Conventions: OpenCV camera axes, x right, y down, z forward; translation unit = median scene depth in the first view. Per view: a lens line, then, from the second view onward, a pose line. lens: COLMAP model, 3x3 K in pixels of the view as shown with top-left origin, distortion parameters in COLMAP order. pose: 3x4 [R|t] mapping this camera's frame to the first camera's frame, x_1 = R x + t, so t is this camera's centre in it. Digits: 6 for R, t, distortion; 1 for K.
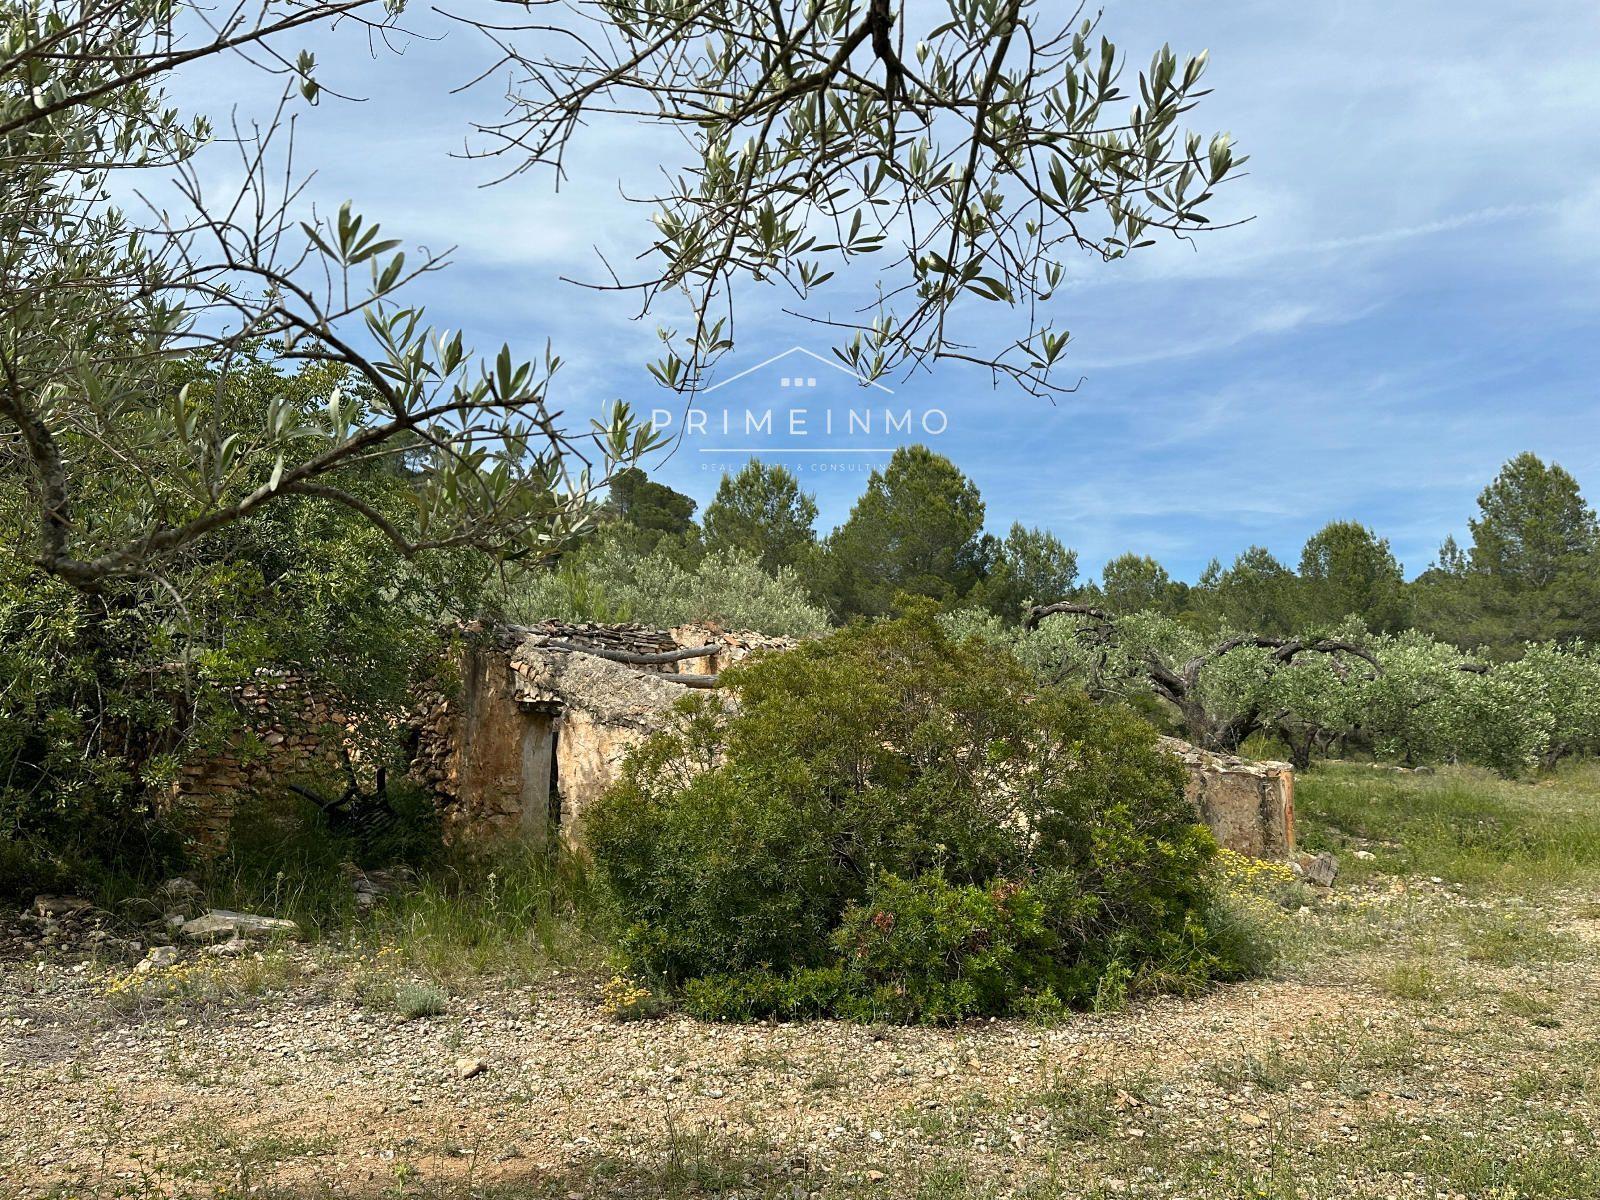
lens RADIAL K [[1199.4, 0, 800.5], [0, 1199.4, 607.3], [0, 0, 1]] dist [0.045105, -0.052746]
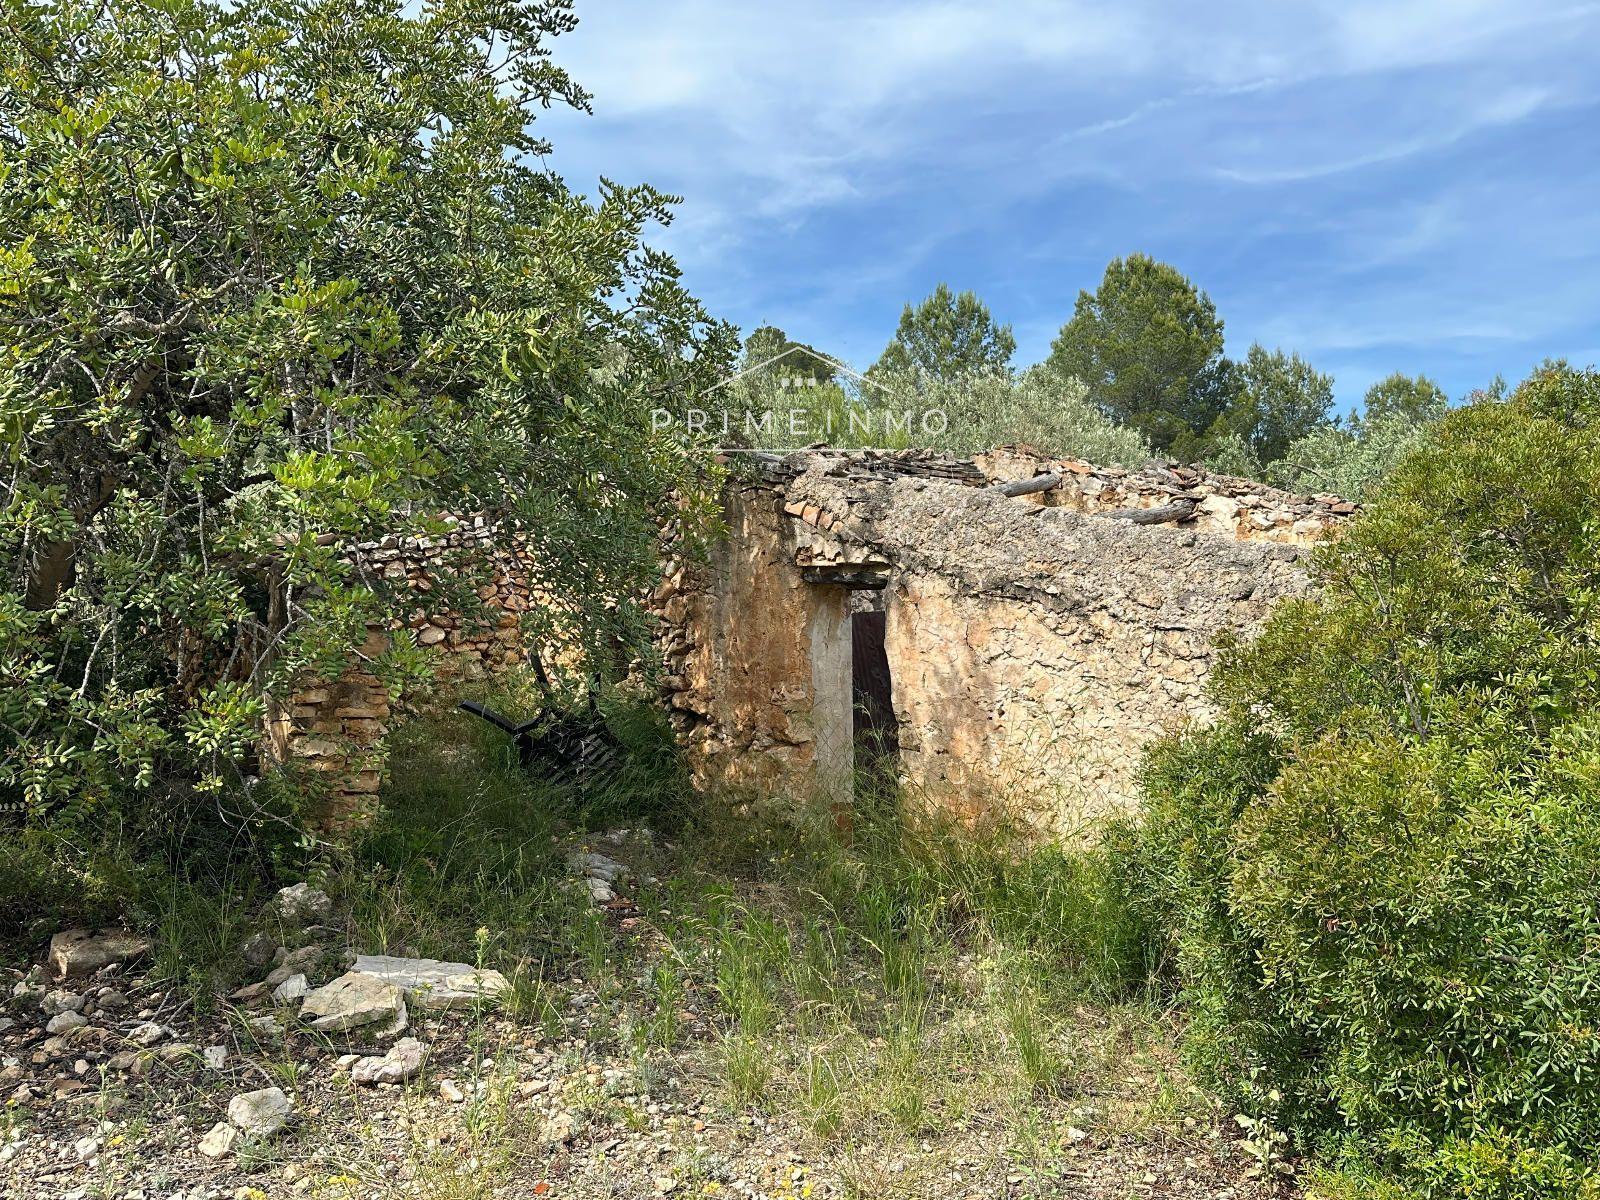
lens RADIAL K [[1306.9, 0, 800.0], [0, 1306.9, 600.0], [0, 0, 1]] dist [0.108629, -0.191766]
pose [[0.990977, -0.035077, -0.129359, -0.143636], [0.047460, 0.994448, 0.093921, 0.030912], [0.125346, -0.099213, 0.987140, 0.315725]]
